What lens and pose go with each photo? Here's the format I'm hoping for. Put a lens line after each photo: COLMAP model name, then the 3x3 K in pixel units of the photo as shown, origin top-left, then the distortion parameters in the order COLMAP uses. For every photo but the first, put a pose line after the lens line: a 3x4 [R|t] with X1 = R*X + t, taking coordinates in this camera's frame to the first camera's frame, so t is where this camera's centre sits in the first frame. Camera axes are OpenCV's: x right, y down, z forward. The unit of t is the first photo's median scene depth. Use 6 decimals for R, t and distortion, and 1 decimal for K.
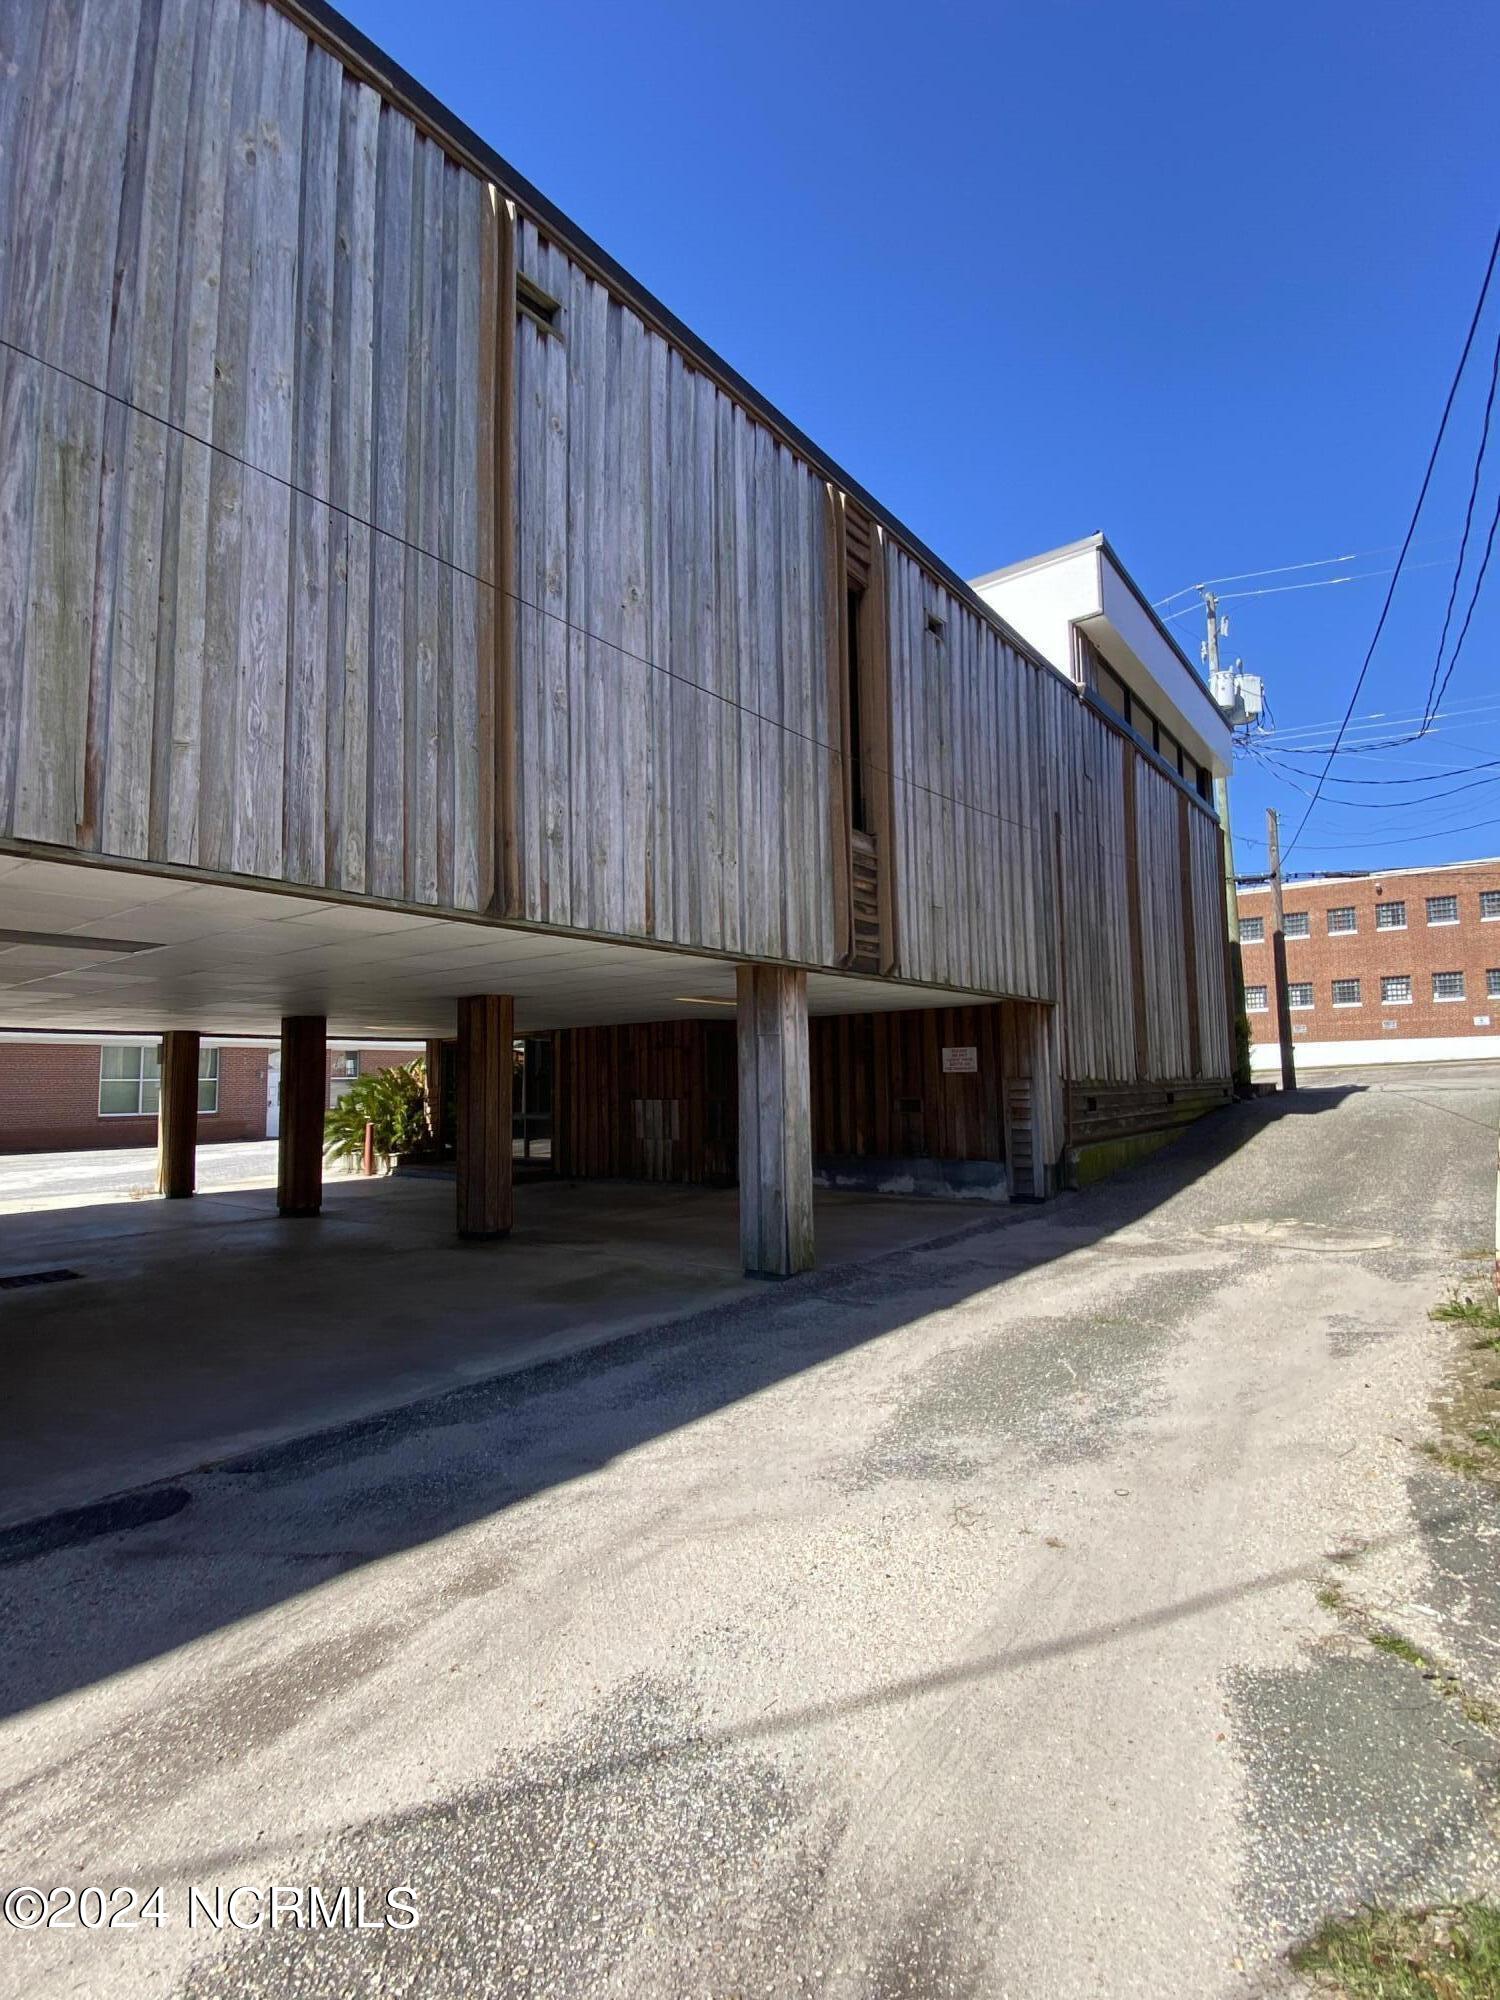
lens RADIAL K [[939.3, 0, 764.9], [0, 939.3, 1000.7], [0, 0, 1]] dist [0.039819, -0.000499]
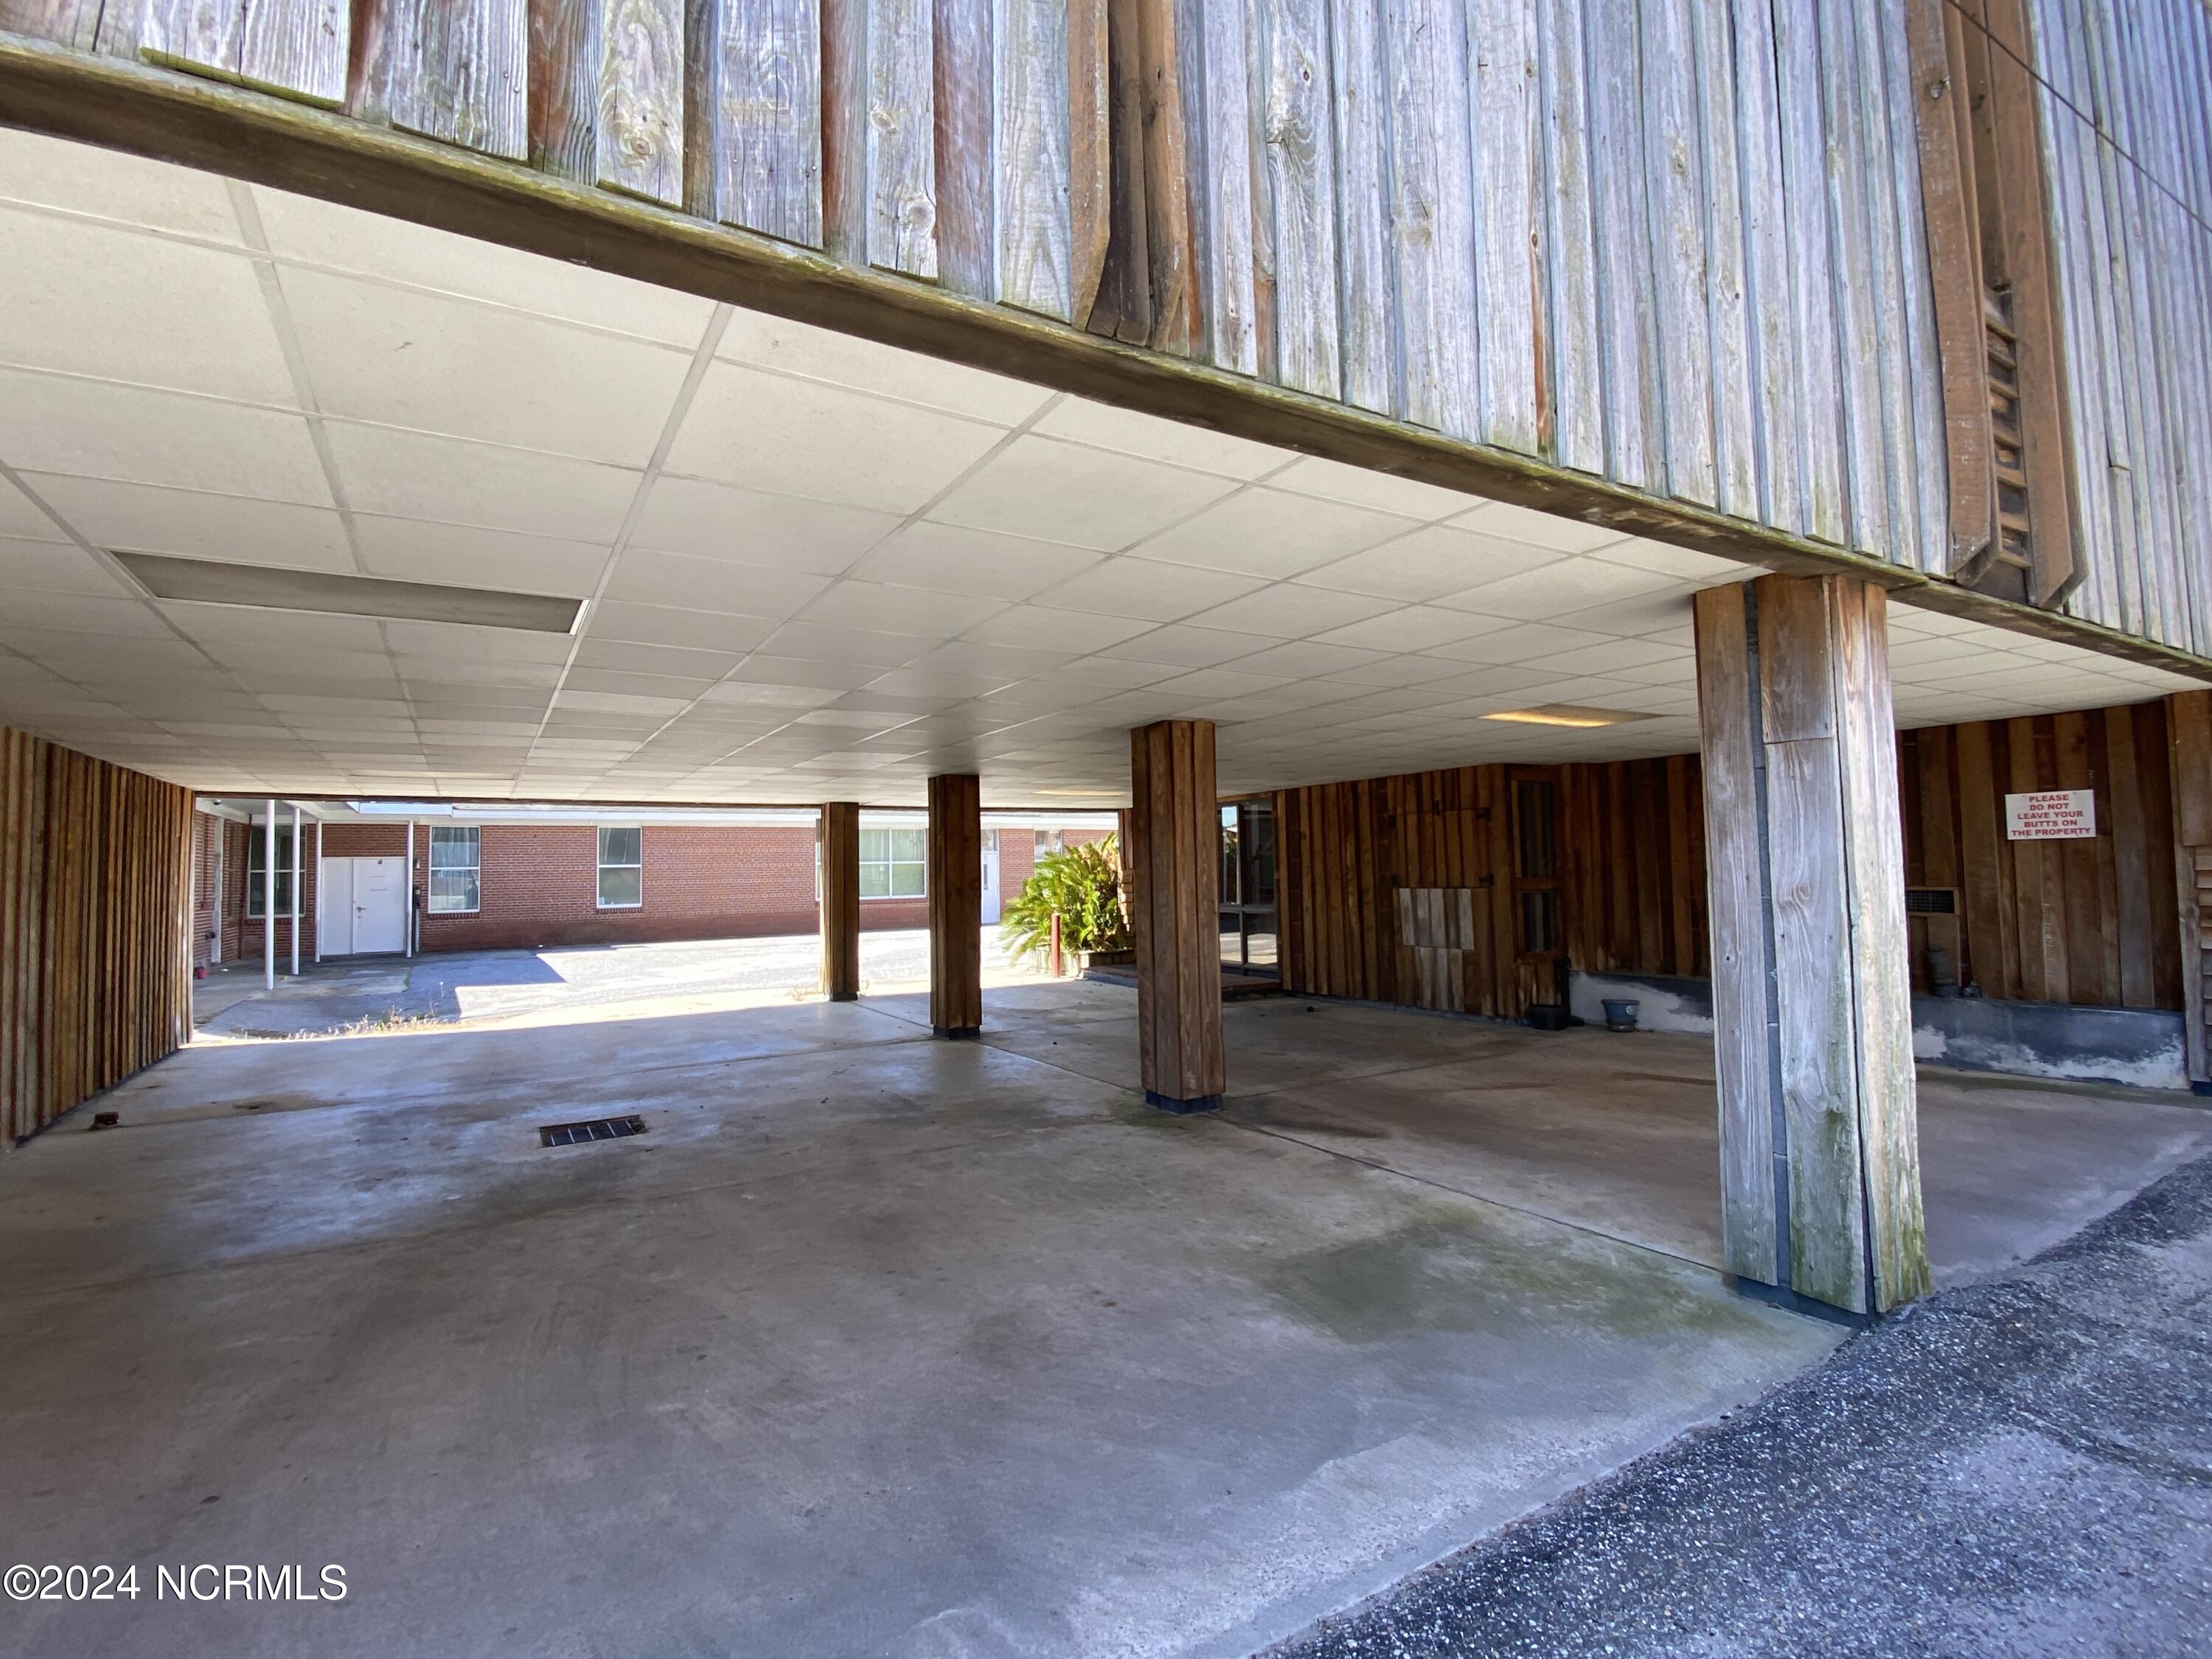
lens RADIAL K [[1038.9, 0, 1101.0], [0, 1038.9, 819.2], [0, 0, 1]] dist [0.039819, -0.000499]
pose [[0.927647, -0.020810, -0.372879, -0.093473], [0.036516, 0.998716, 0.035109, 0.037602], [0.371670, -0.046185, 0.927215, 0.379684]]
